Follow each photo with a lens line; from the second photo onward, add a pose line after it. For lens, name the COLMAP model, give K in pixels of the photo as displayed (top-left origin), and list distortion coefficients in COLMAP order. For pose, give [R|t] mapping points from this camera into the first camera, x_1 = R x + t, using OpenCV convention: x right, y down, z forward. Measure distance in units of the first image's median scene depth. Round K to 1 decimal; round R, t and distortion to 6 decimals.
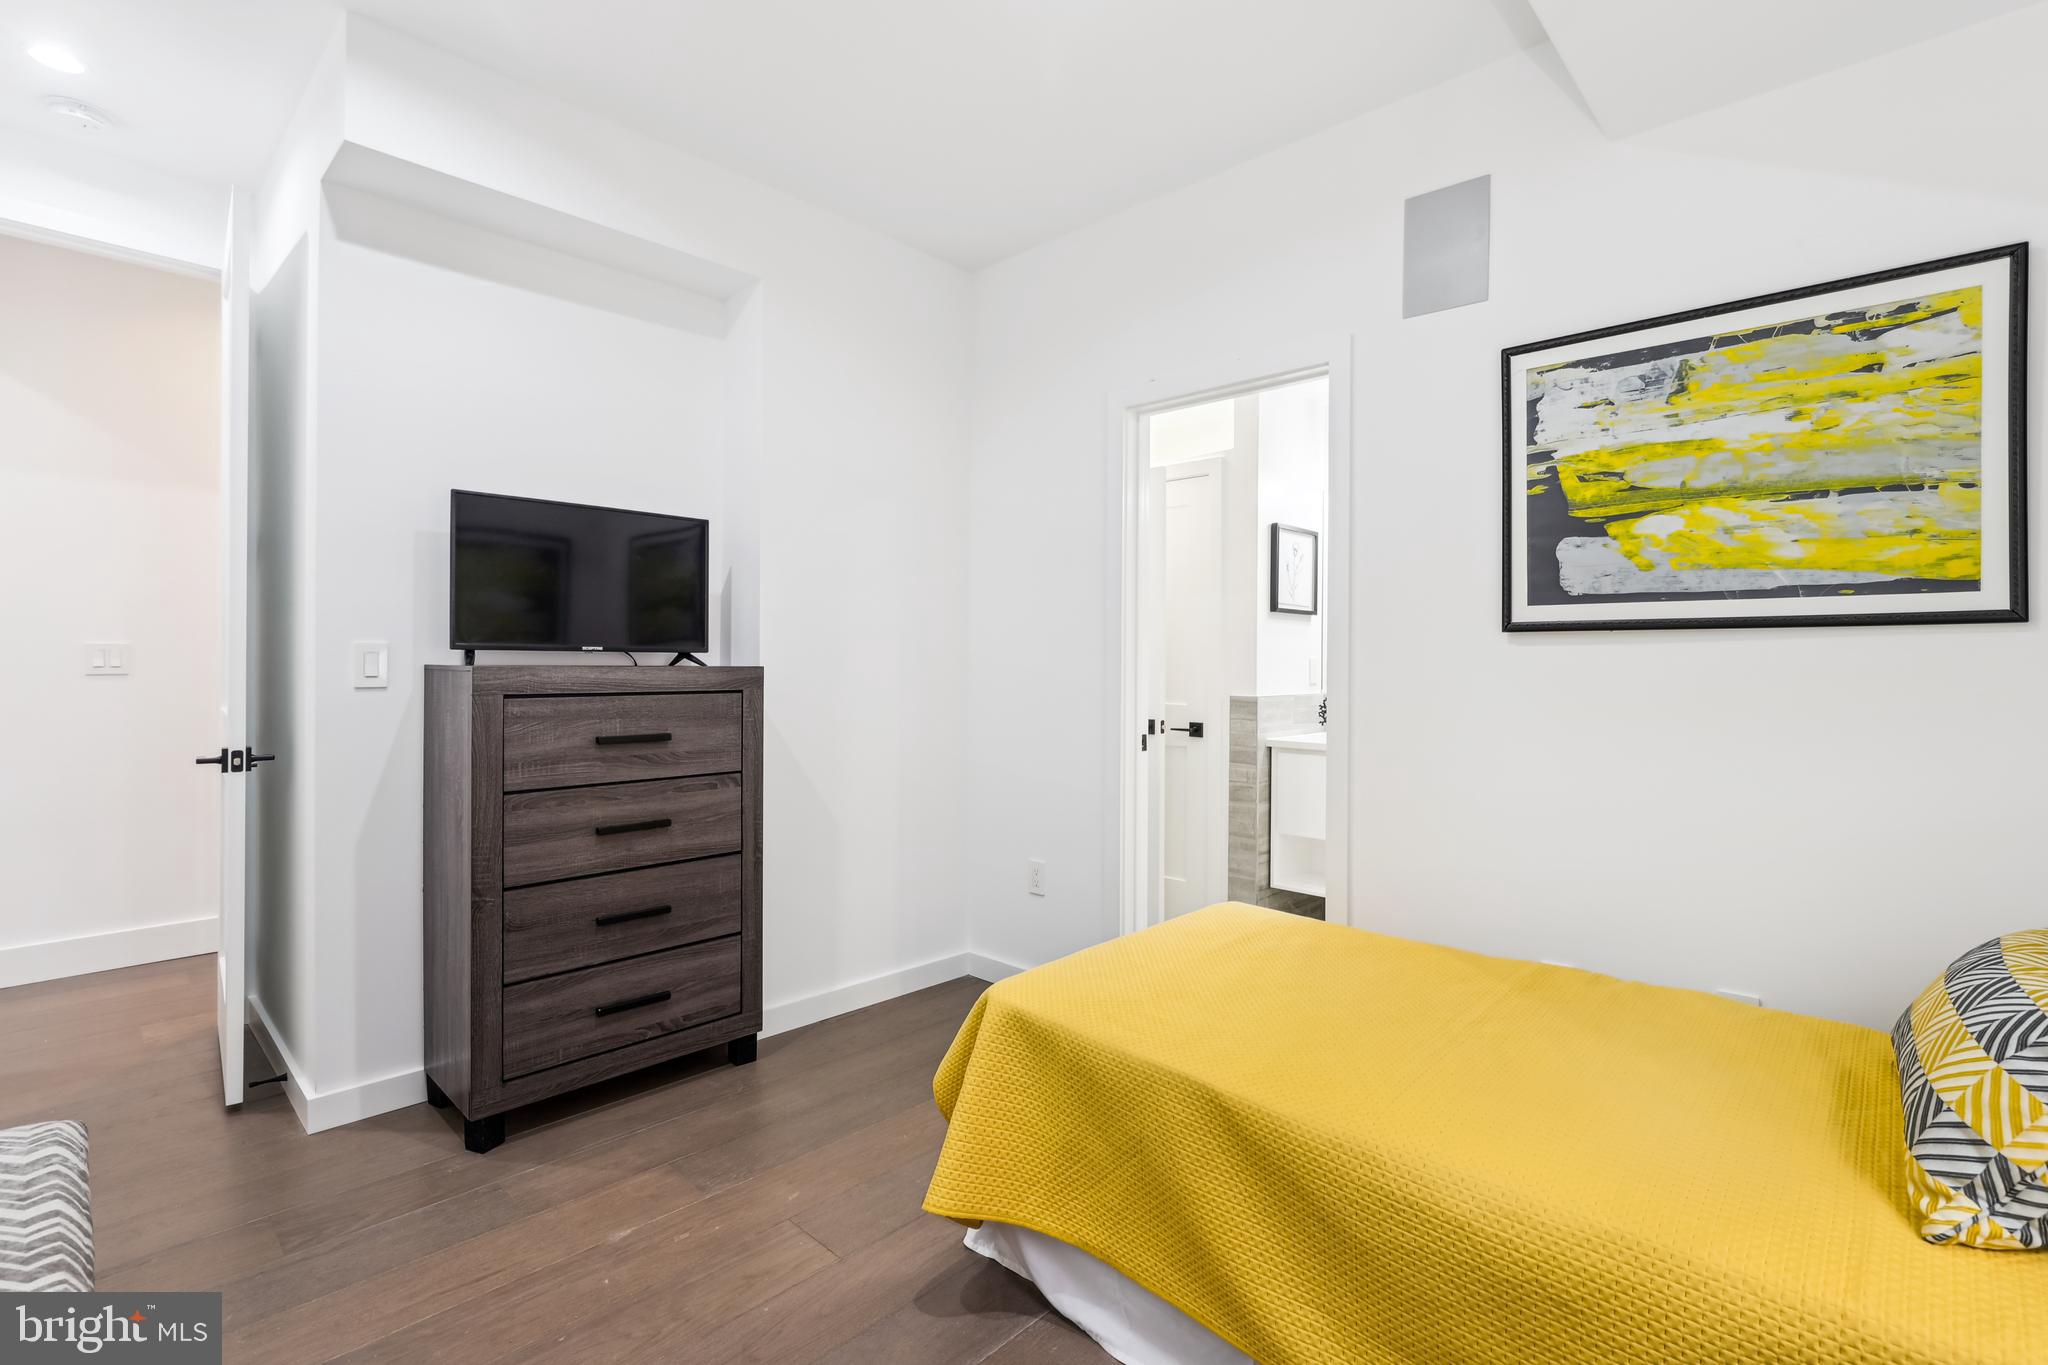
lens RADIAL K [[941.8, 0, 1000.1], [0, 941.8, 646.8], [0, 0, 1]] dist [-0.004375, 0.000856]
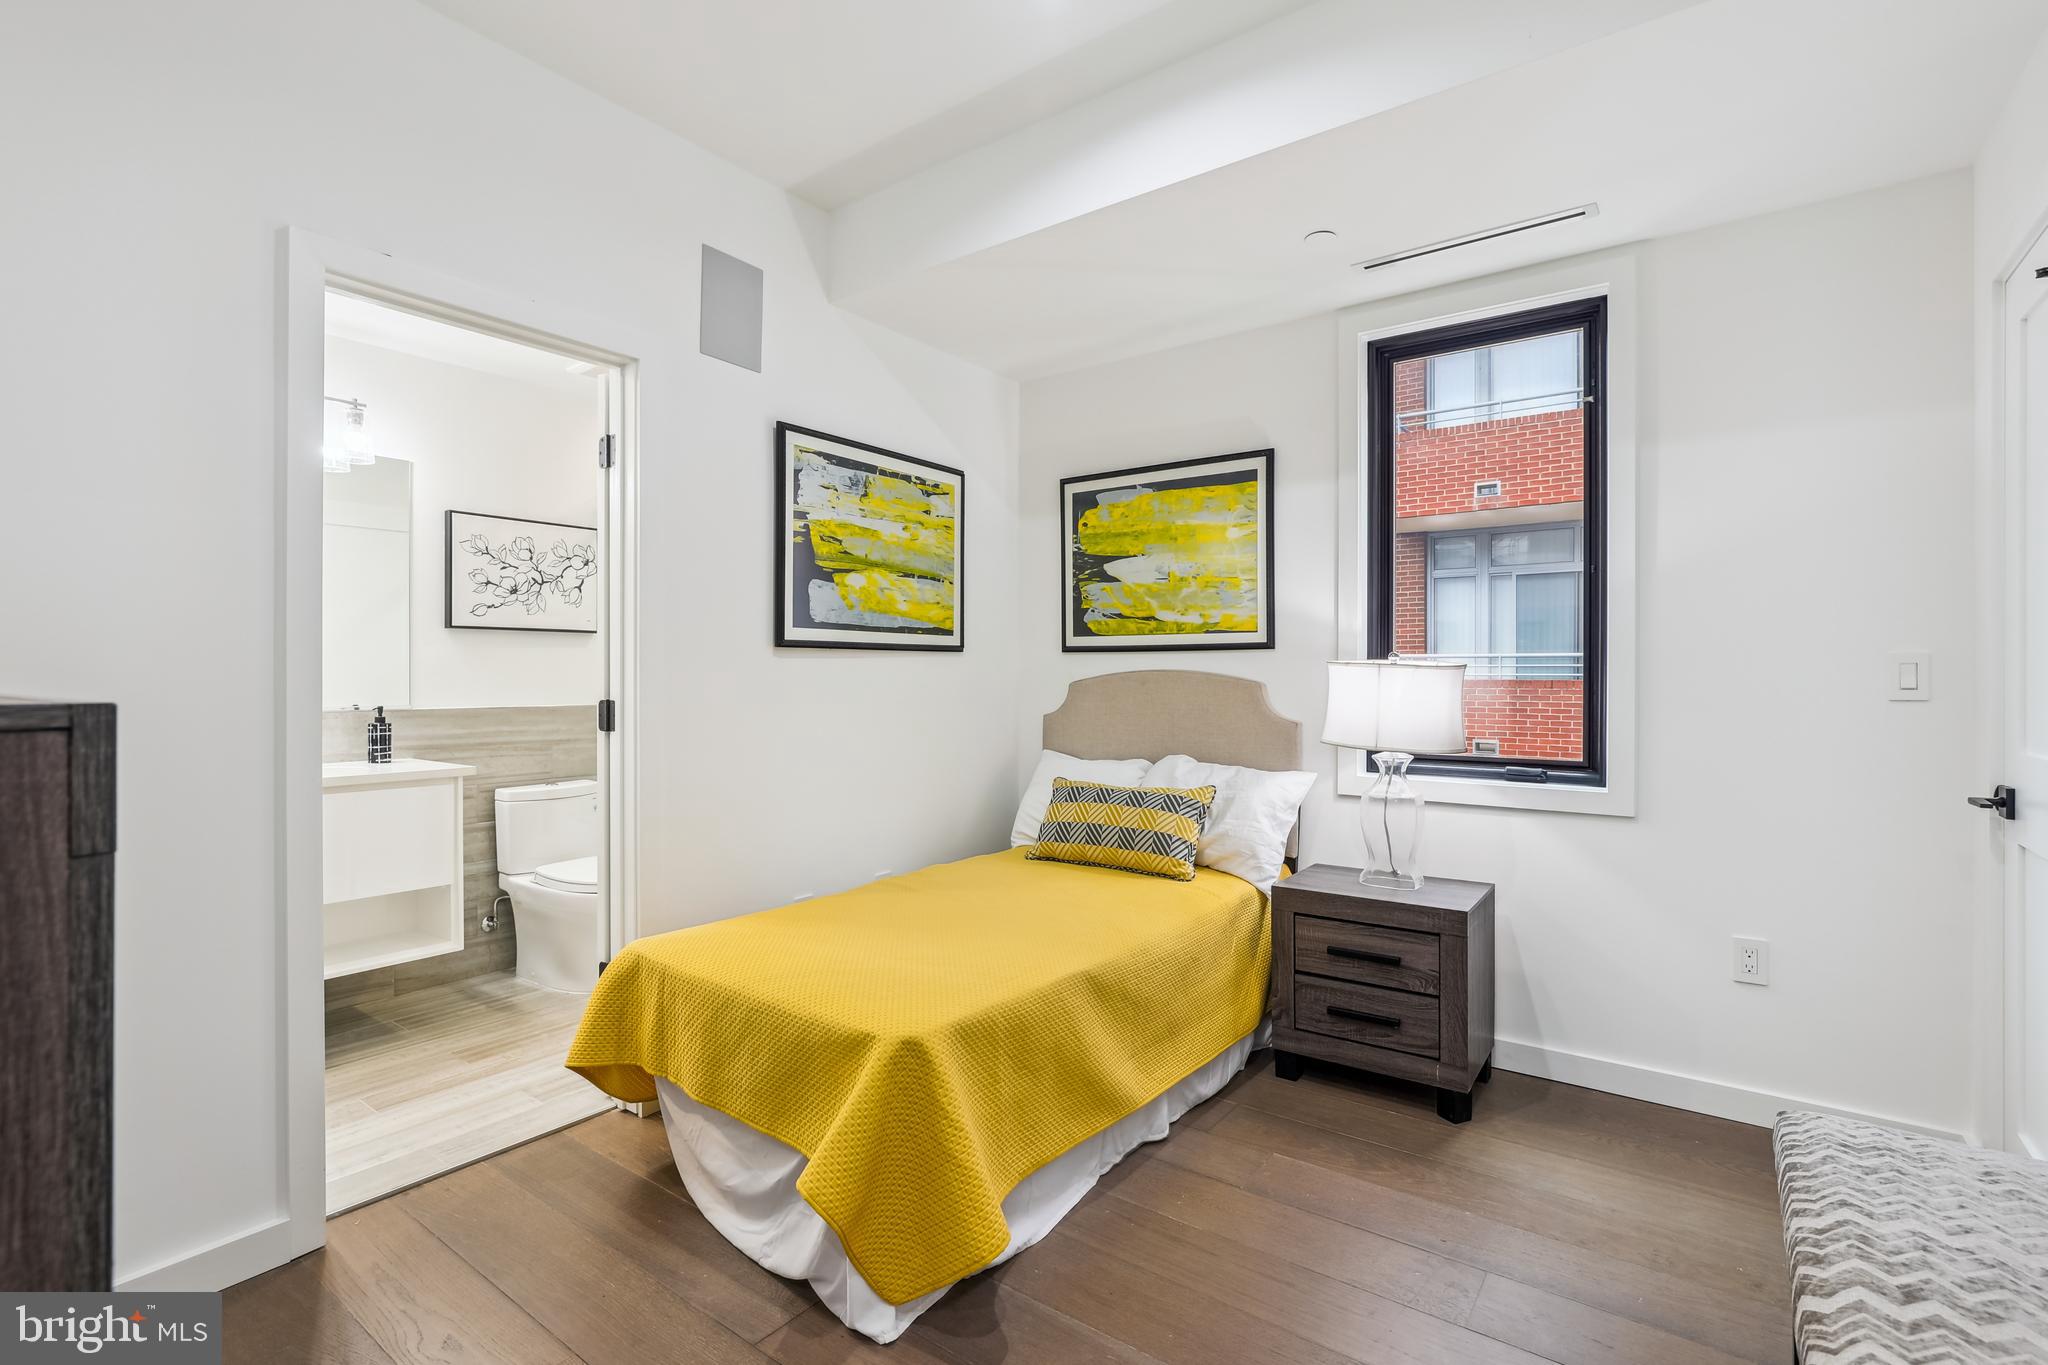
lens RADIAL K [[941.8, 0, 1037.5], [0, 941.8, 681.6], [0, 0, 1]] dist [-0.004375, 0.000856]
pose [[-0.137391, -0.006460, 0.990496, -0.833163], [-0.010192, 0.999935, 0.005108, 0.022529], [-0.990465, -0.009393, -0.137448, 0.913452]]
